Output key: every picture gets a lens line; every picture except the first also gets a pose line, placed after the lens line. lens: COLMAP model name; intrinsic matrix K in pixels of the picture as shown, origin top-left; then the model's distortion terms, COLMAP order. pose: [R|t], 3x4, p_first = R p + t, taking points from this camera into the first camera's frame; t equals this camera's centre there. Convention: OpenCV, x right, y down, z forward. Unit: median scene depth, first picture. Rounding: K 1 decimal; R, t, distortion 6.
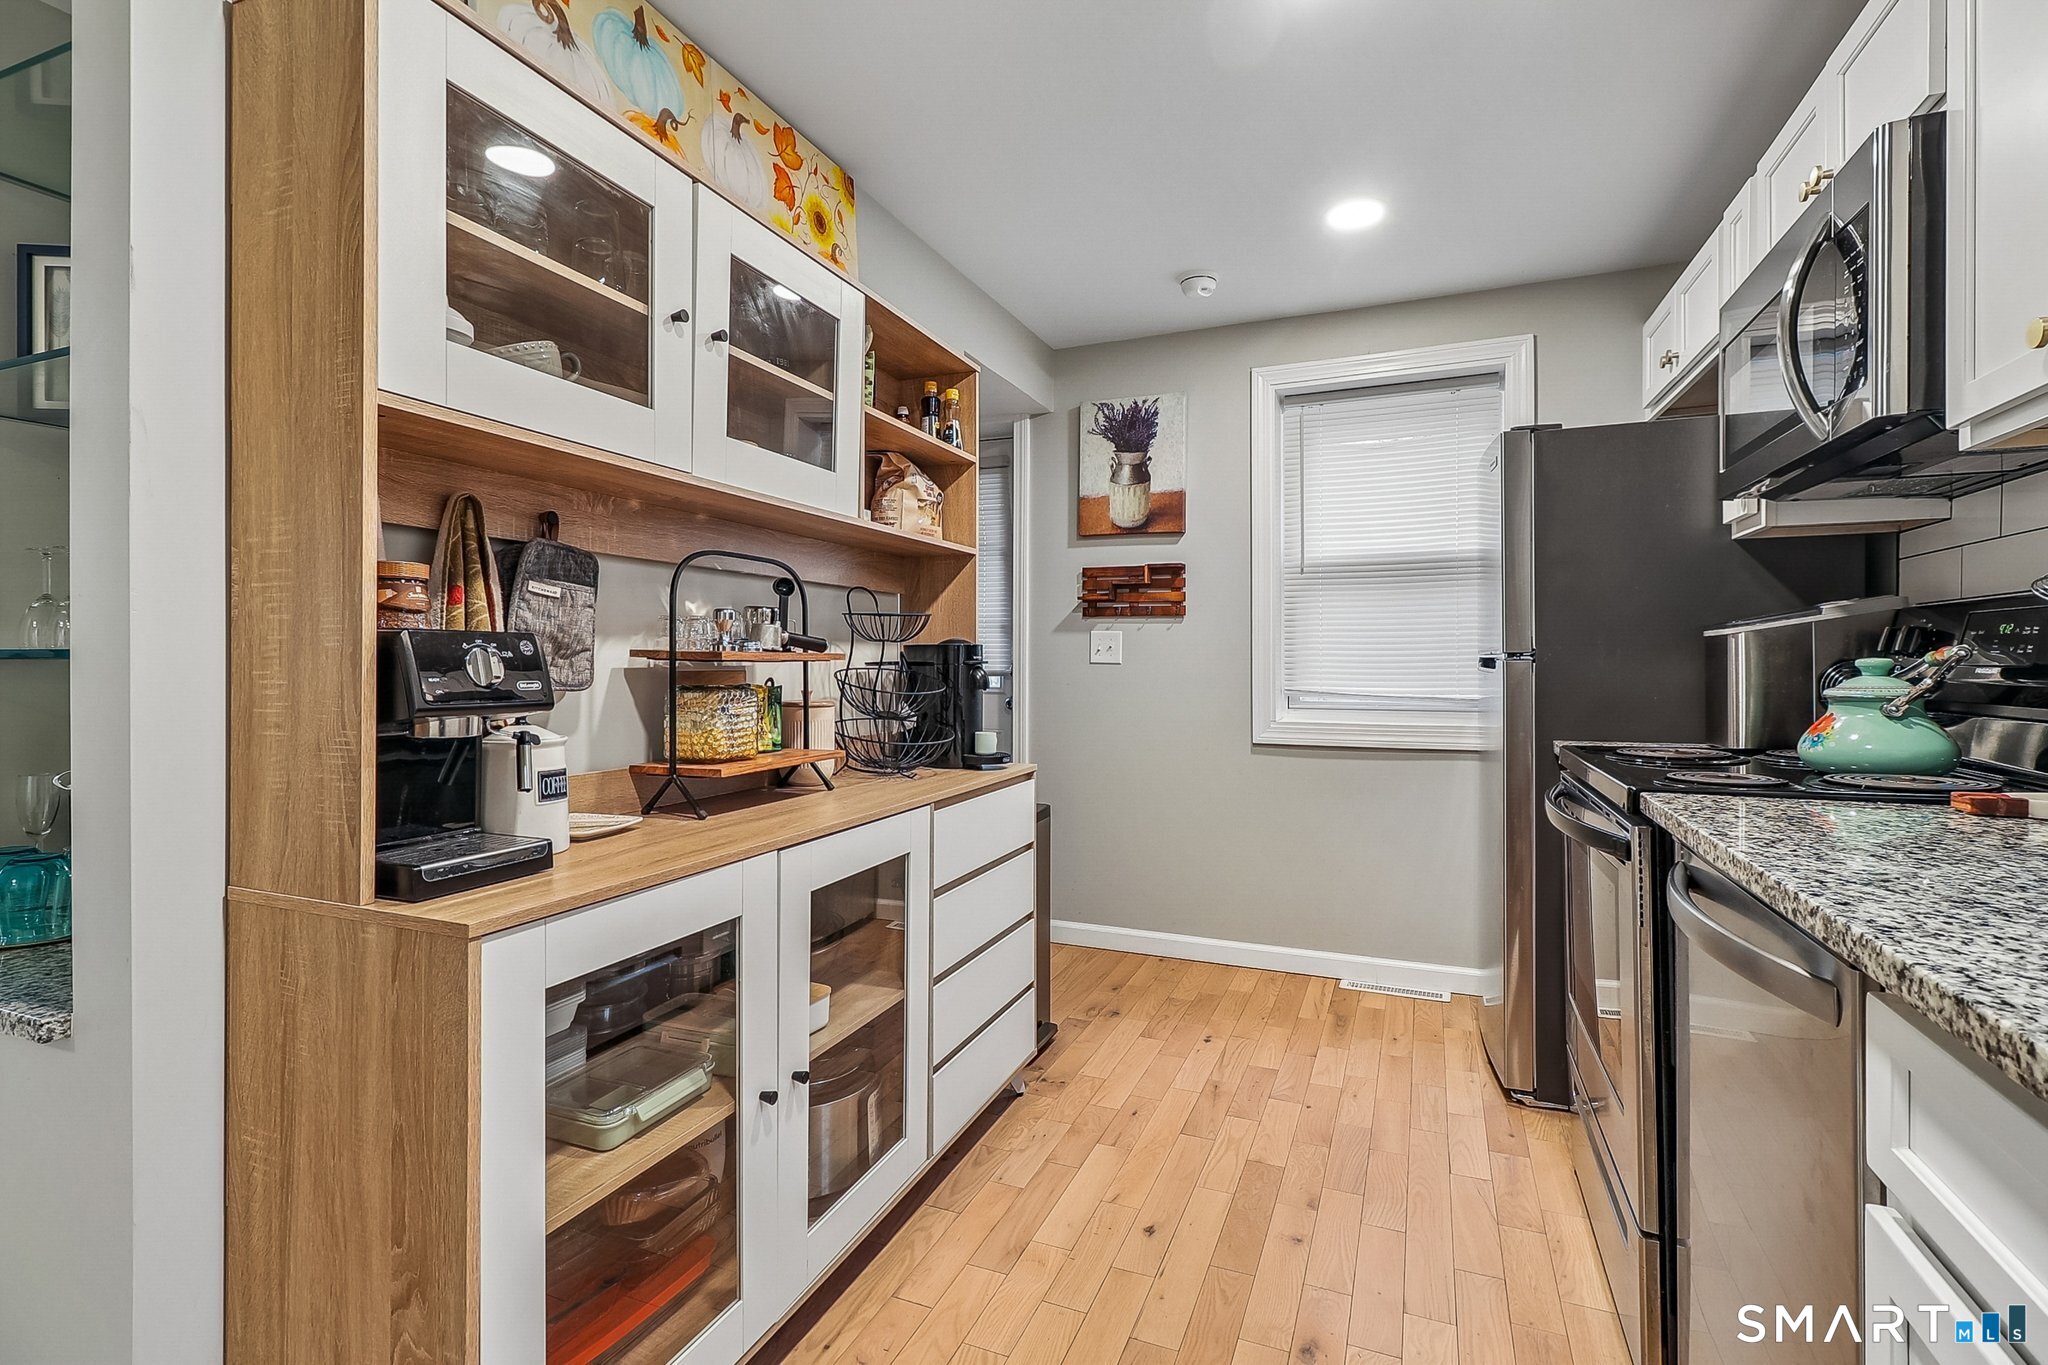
lens RADIAL K [[940.8, 0, 1029.1], [0, 940.8, 663.5], [0, 0, 1]] dist [0.003865, -0.000153]
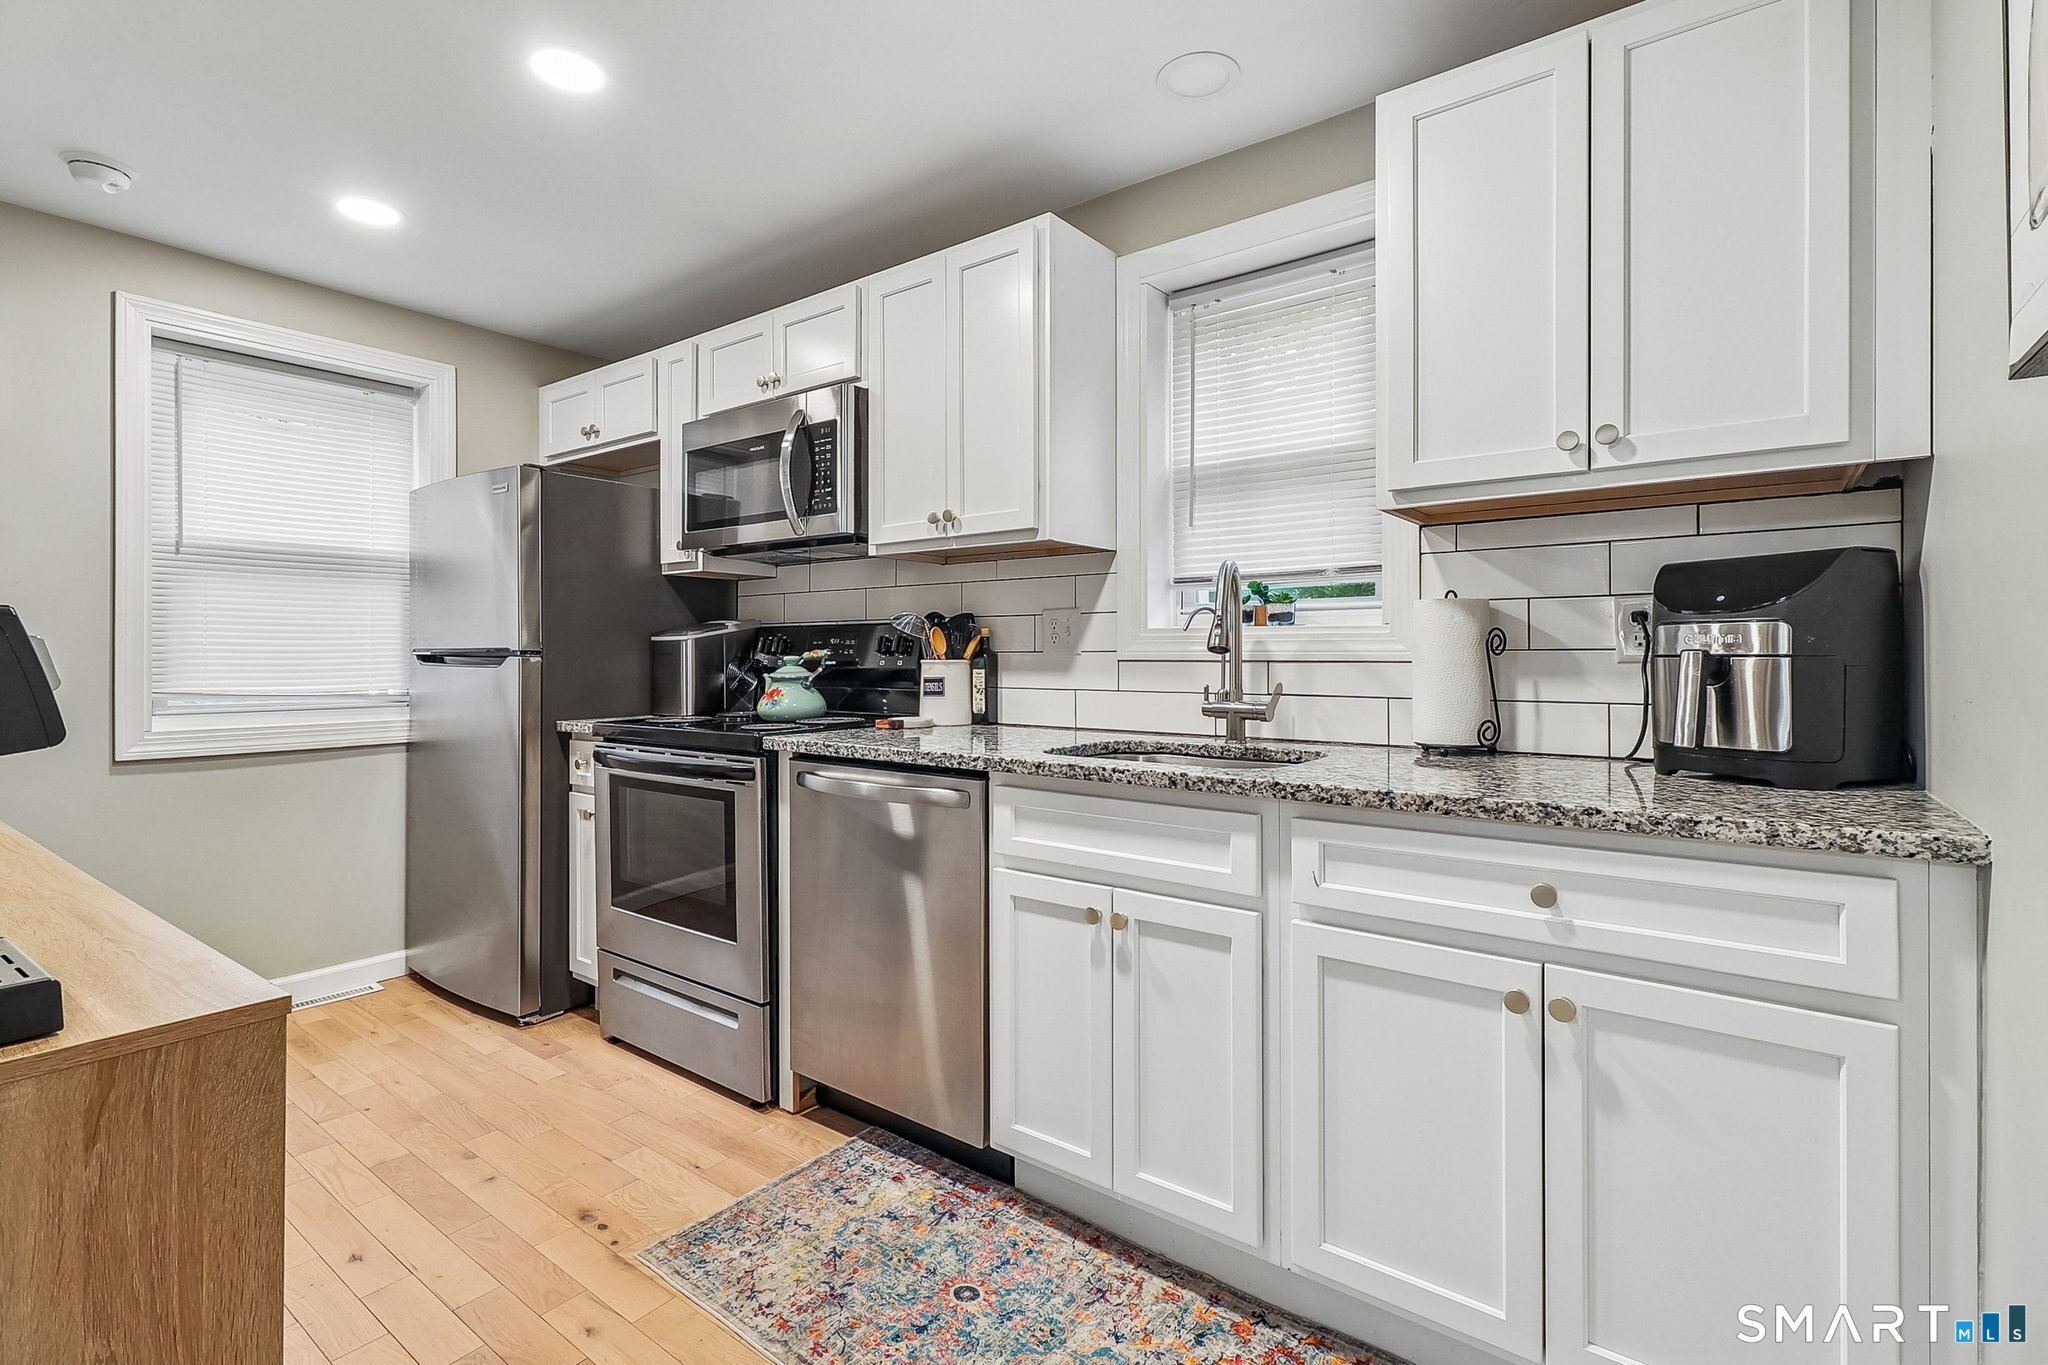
lens RADIAL K [[939.8, 0, 1022.5], [0, 939.8, 654.4], [0, 0, 1]] dist [0.001482, -0.000878]
pose [[0.246697, 0.003105, 0.969088, -0.559239], [0.002725, 0.999989, -0.003898, -0.000140], [-0.969089, 0.003603, 0.246686, 0.102912]]
